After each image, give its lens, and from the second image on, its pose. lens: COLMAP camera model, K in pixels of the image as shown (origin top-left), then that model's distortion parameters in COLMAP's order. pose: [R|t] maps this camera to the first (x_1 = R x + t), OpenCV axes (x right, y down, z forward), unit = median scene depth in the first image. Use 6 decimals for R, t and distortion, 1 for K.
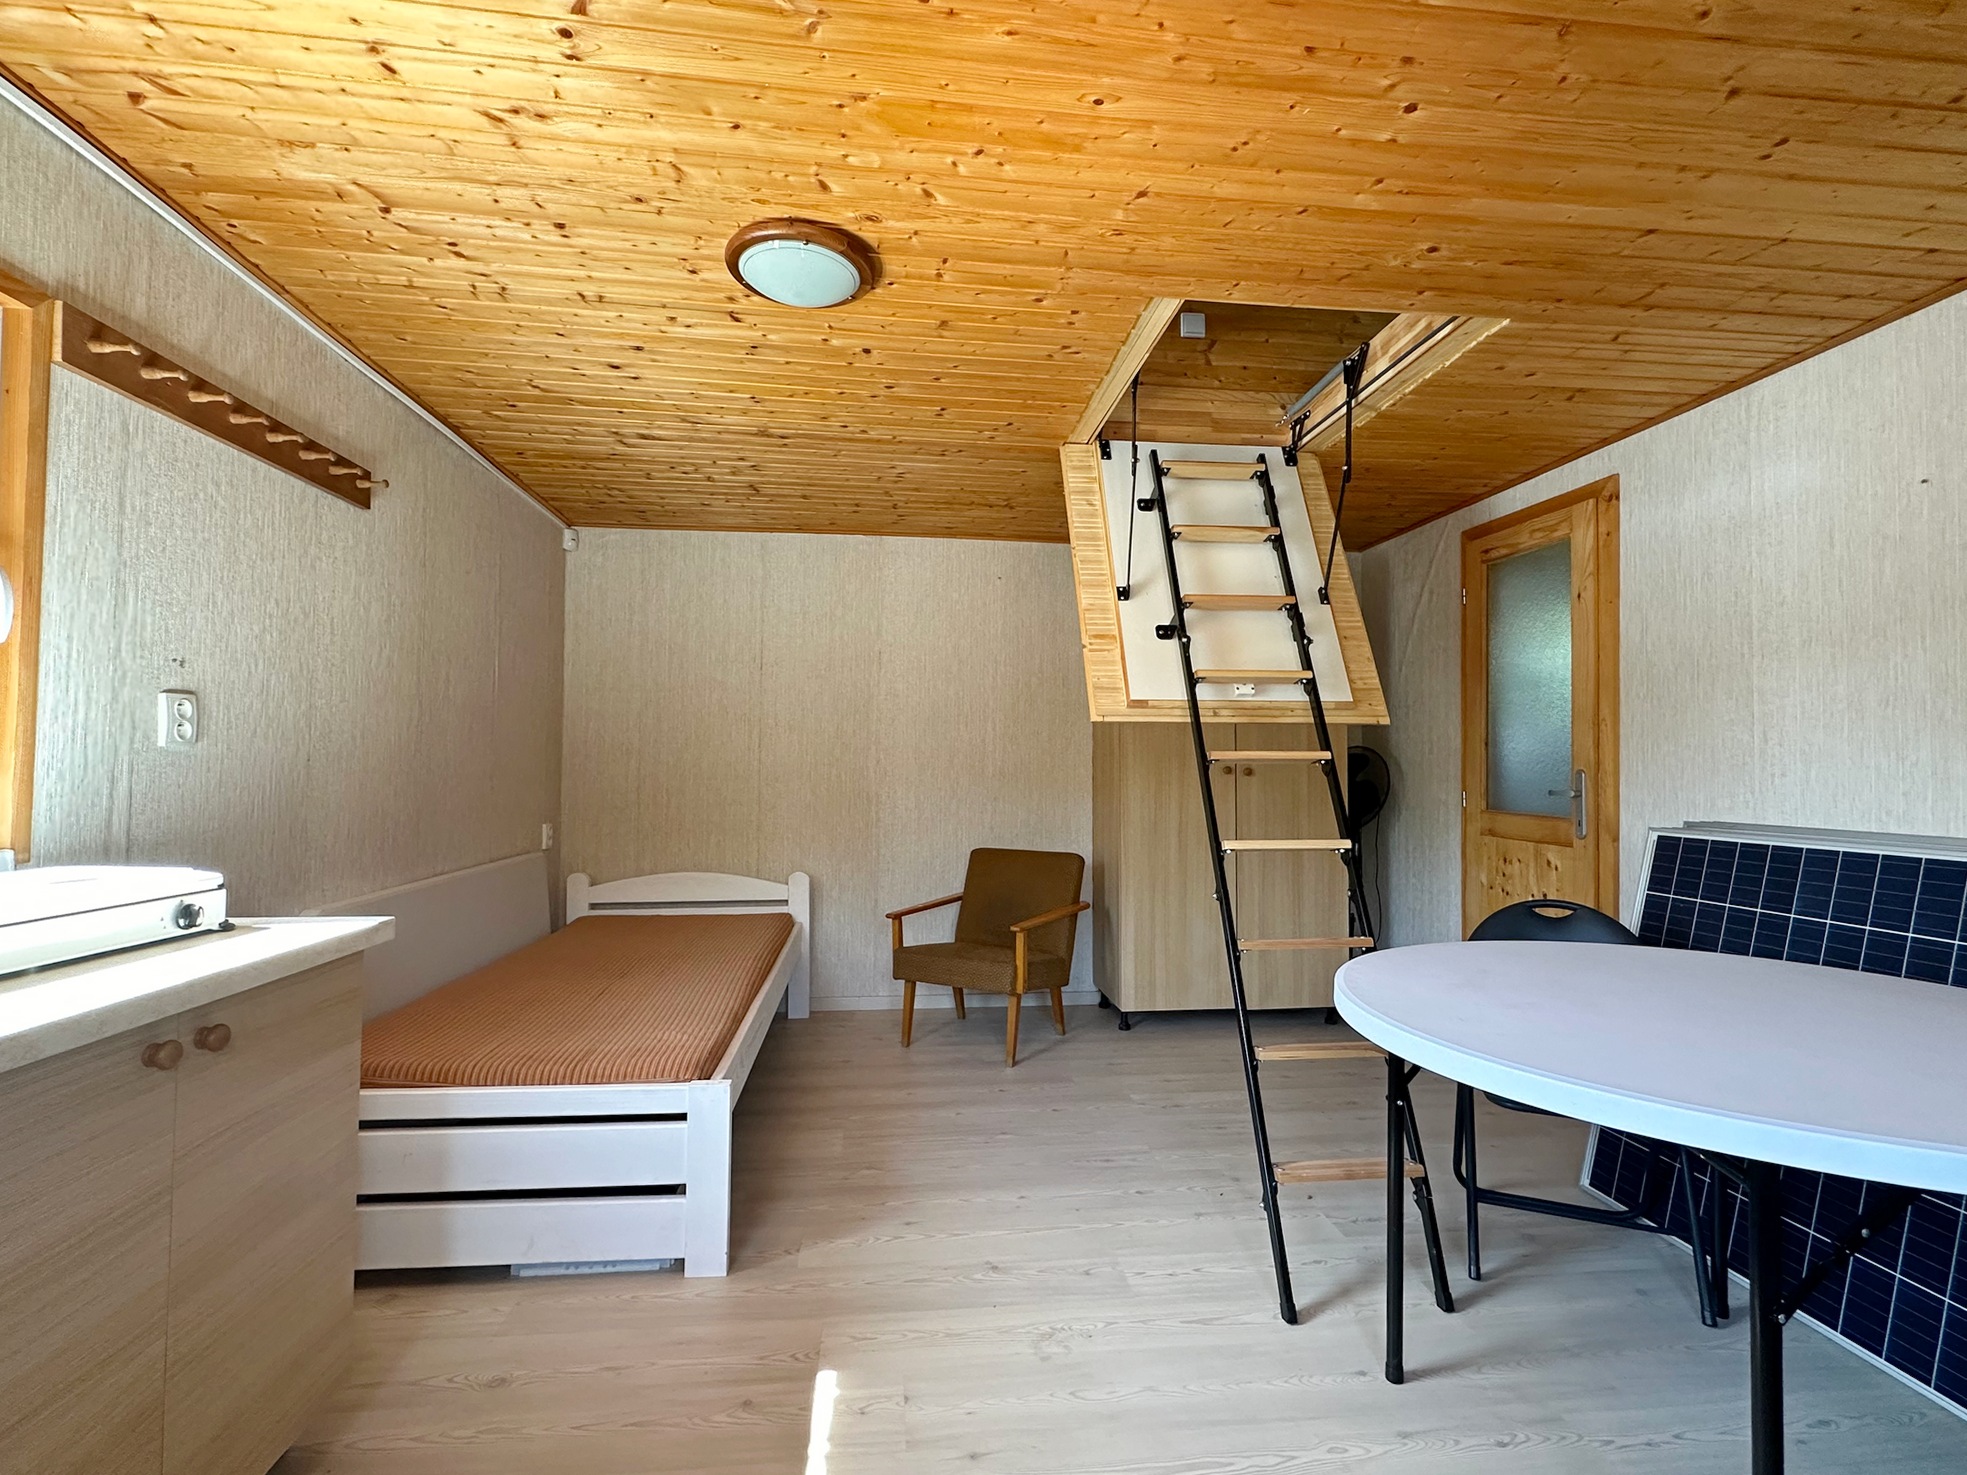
lens RADIAL K [[916.7, 0, 986.8], [0, 916.7, 740.3], [0, 0, 1]] dist [-0.002240, 0.000012]
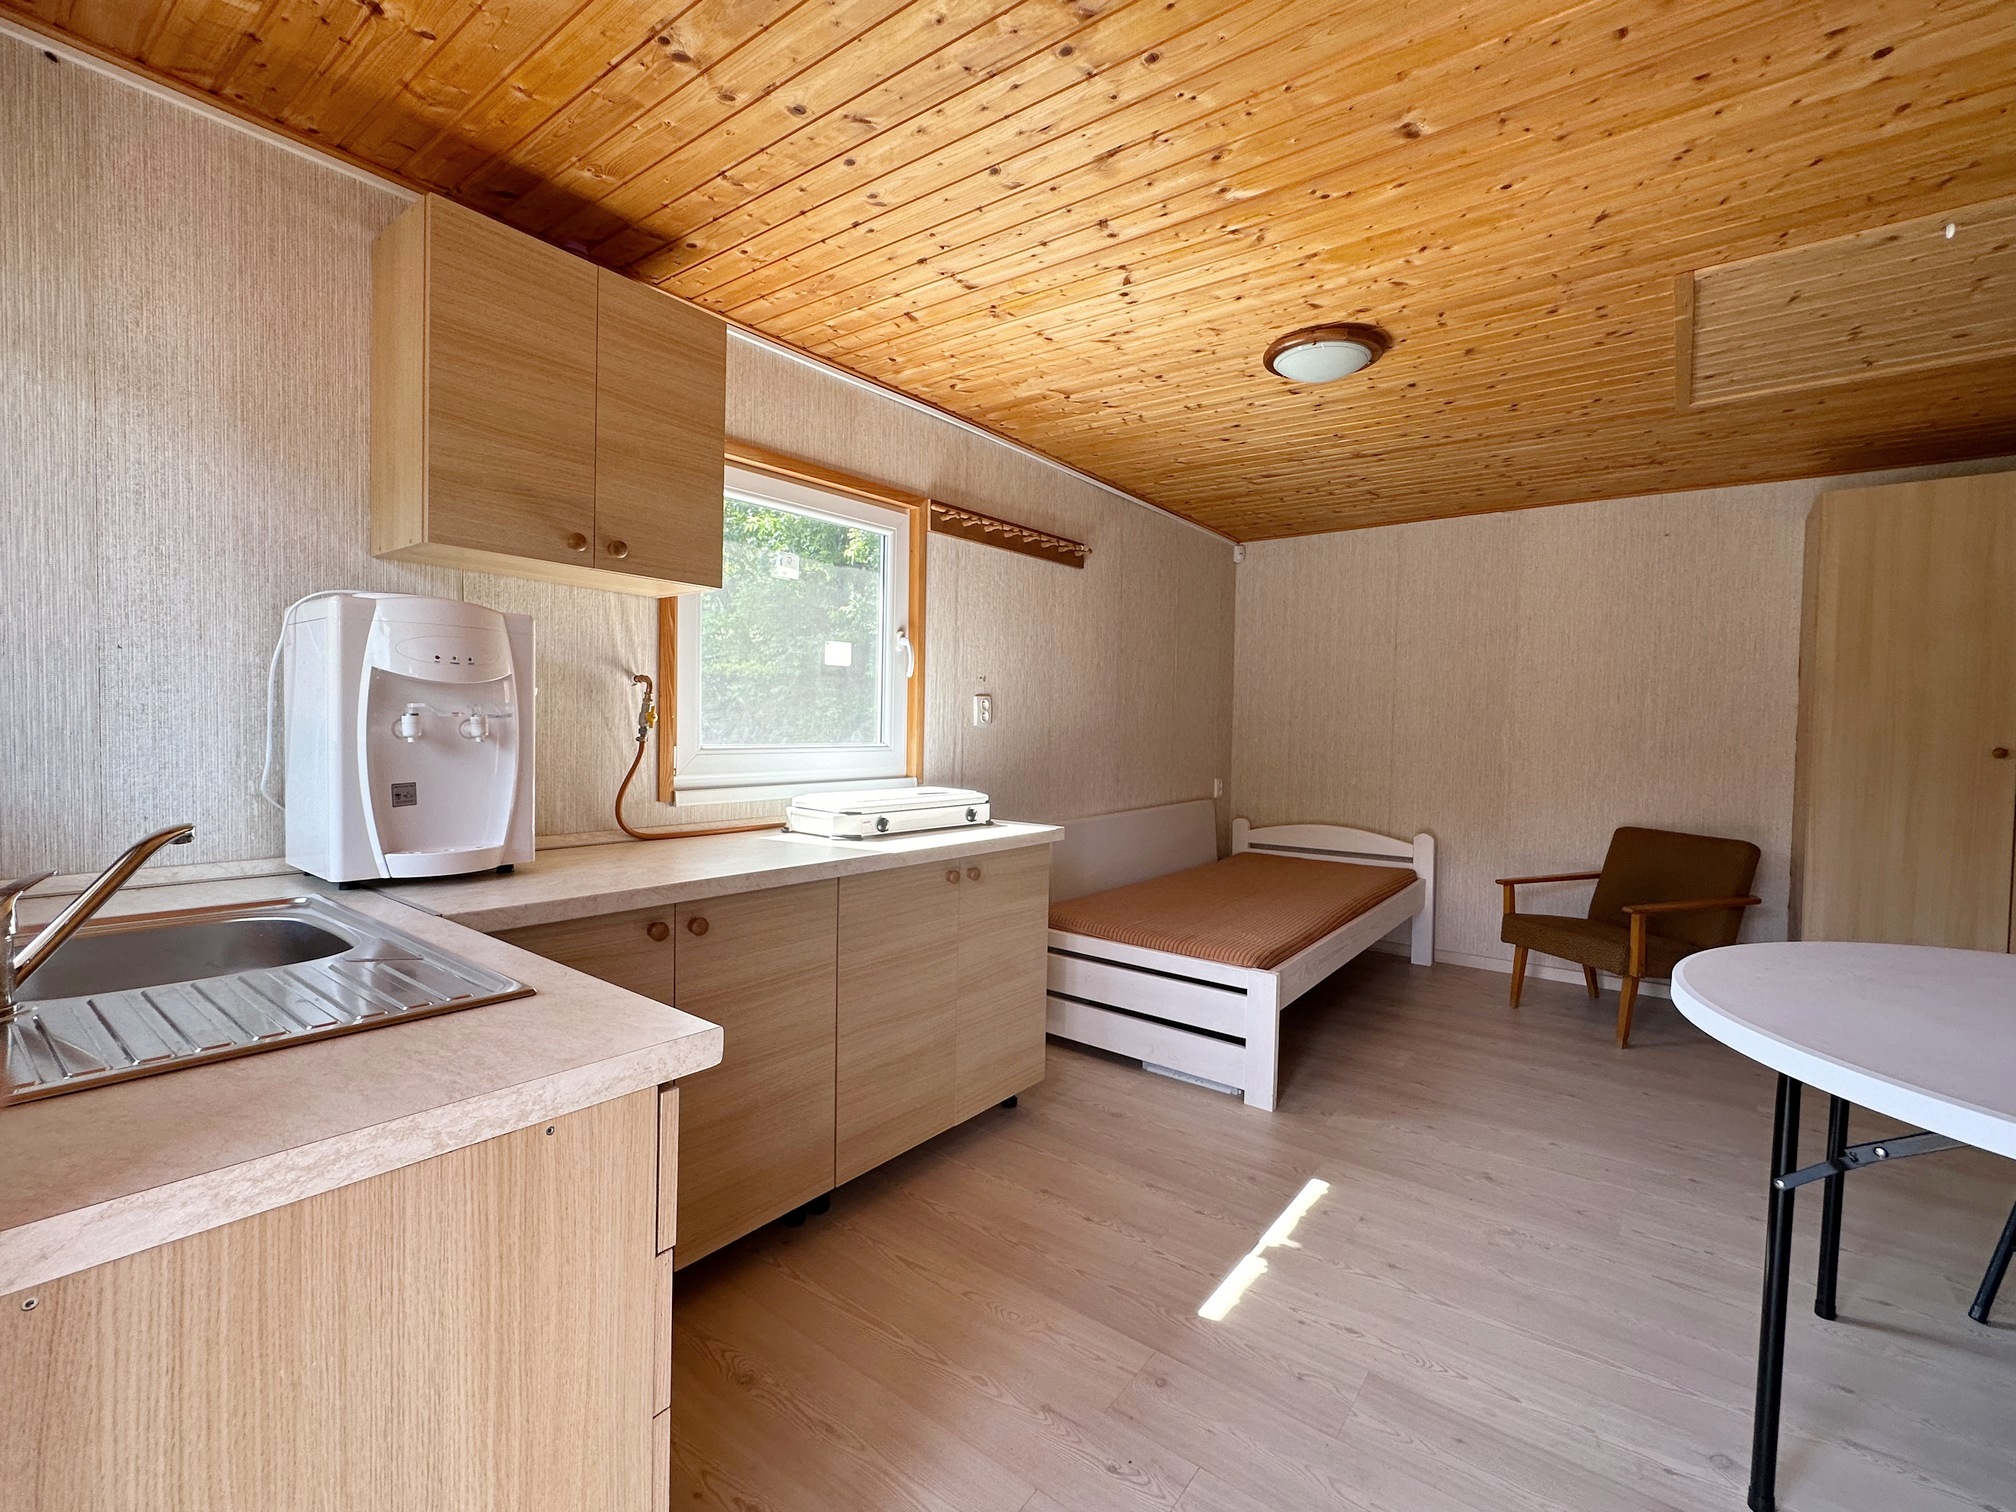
lens RADIAL K [[883.4, 0, 1010.2], [0, 883.4, 755.3], [0, 0, 1]] dist [-0.003463, 0.000642]
pose [[0.721515, 0.031765, -0.691670, 0.255688], [0.009473, 0.998401, 0.055733, -0.021517], [0.692334, -0.046765, 0.720060, -0.156970]]
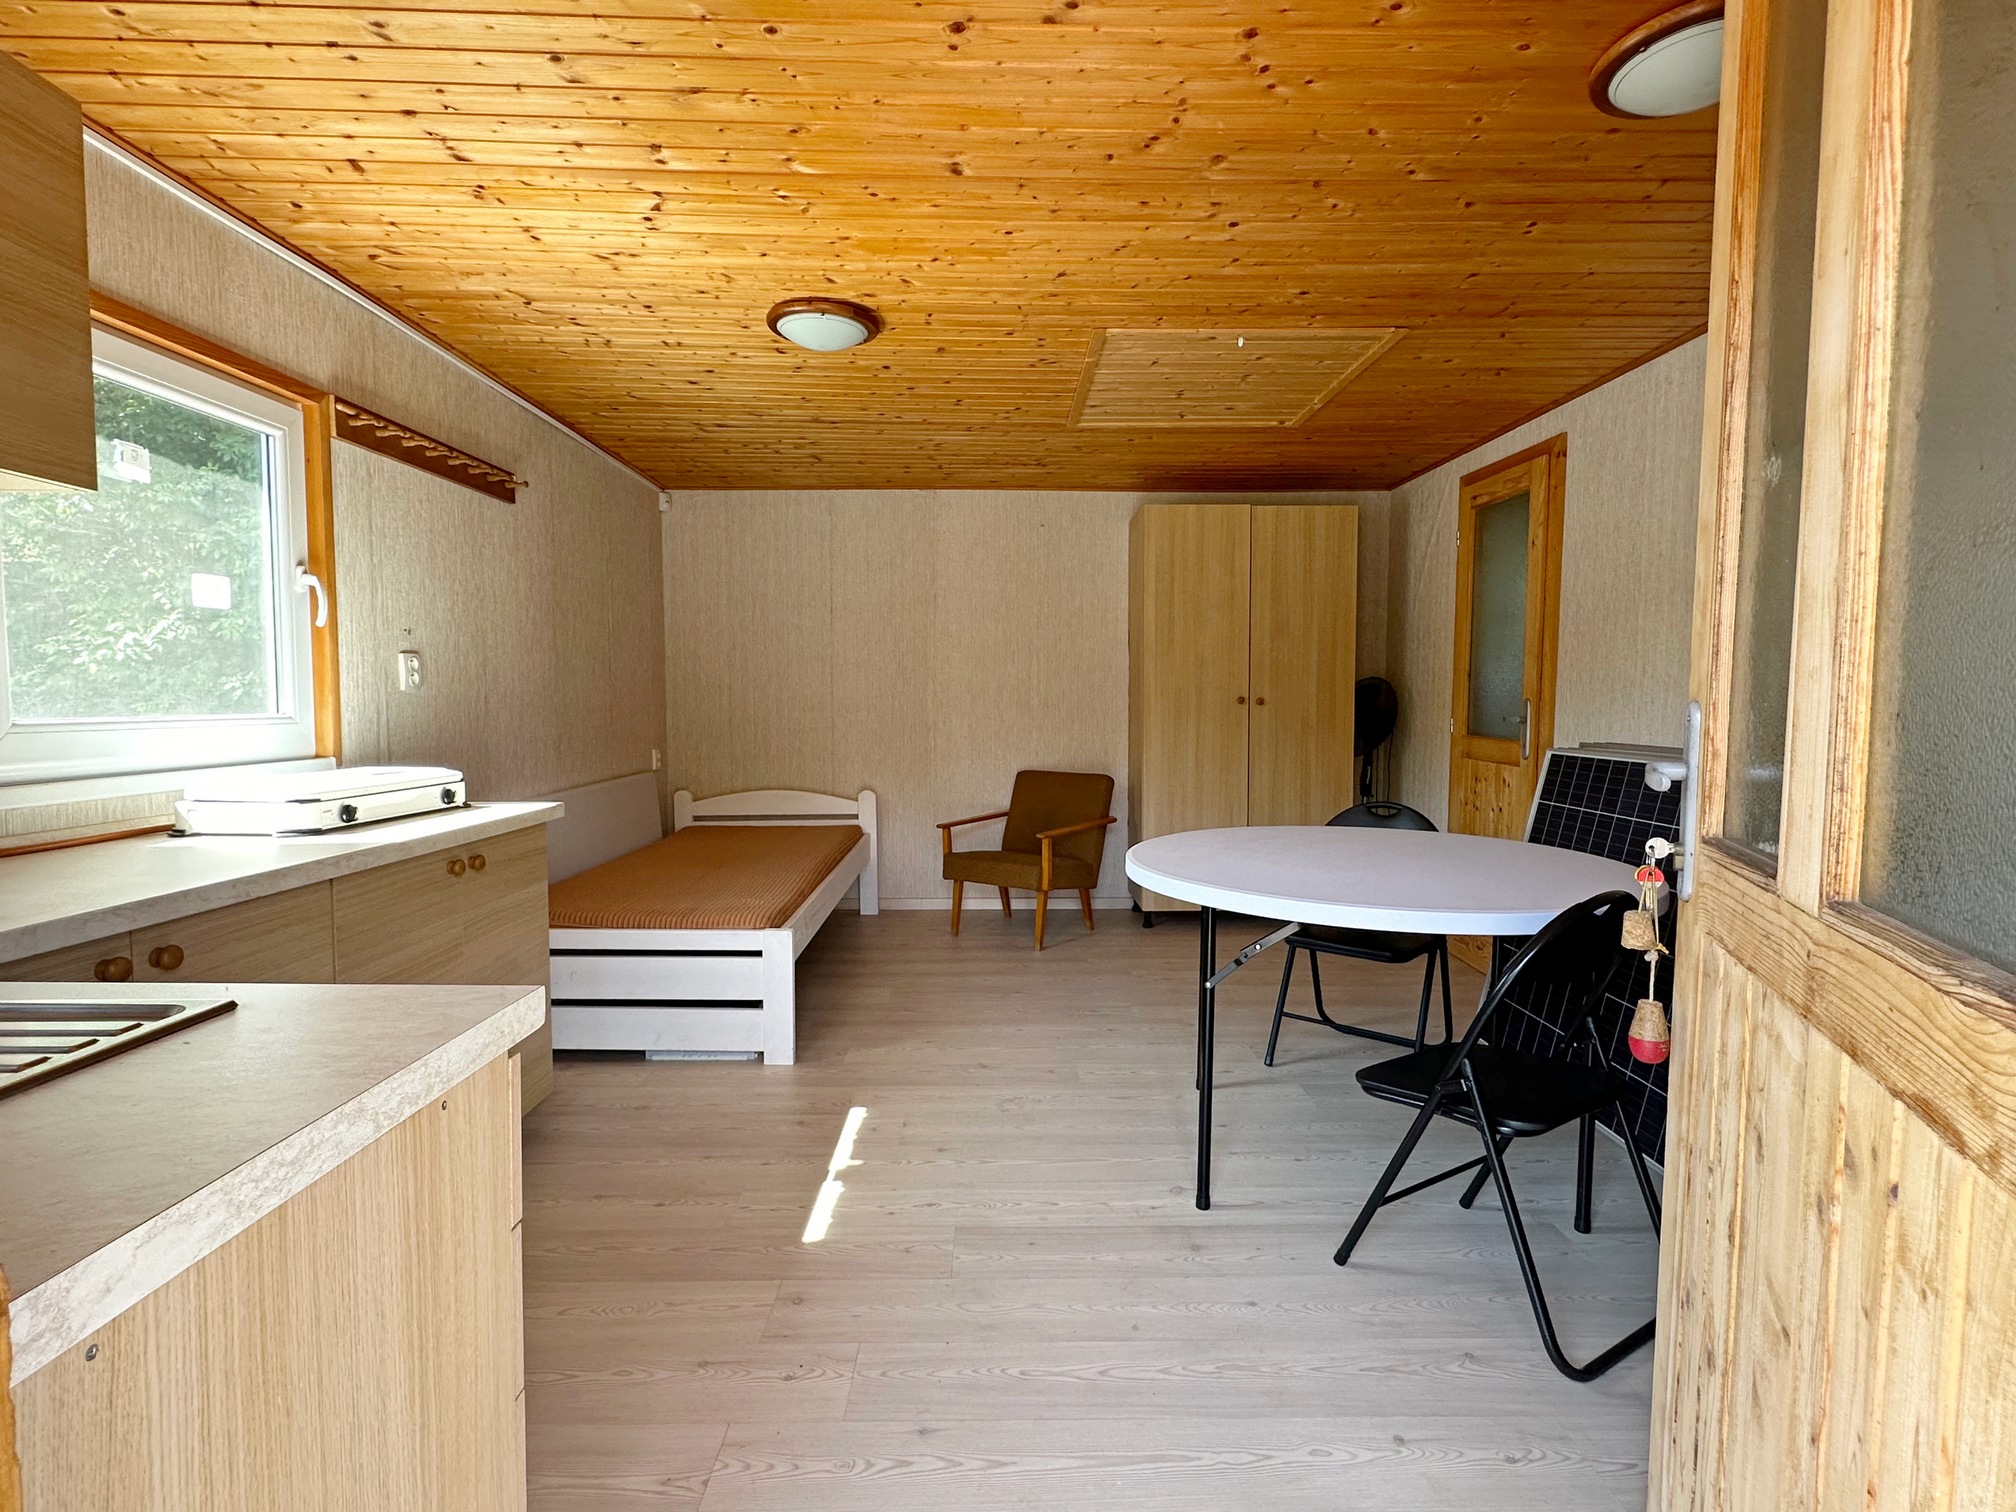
lens RADIAL K [[987.5, 0, 1010.1], [0, 987.5, 760.1], [0, 0, 1]] dist [-0.002495, 0.000075]
pose [[0.995053, 0.000196, -0.099347, 0.151172], [0.009122, 0.995593, 0.093335, -0.013780], [0.098927, -0.093779, 0.990666, -0.324884]]
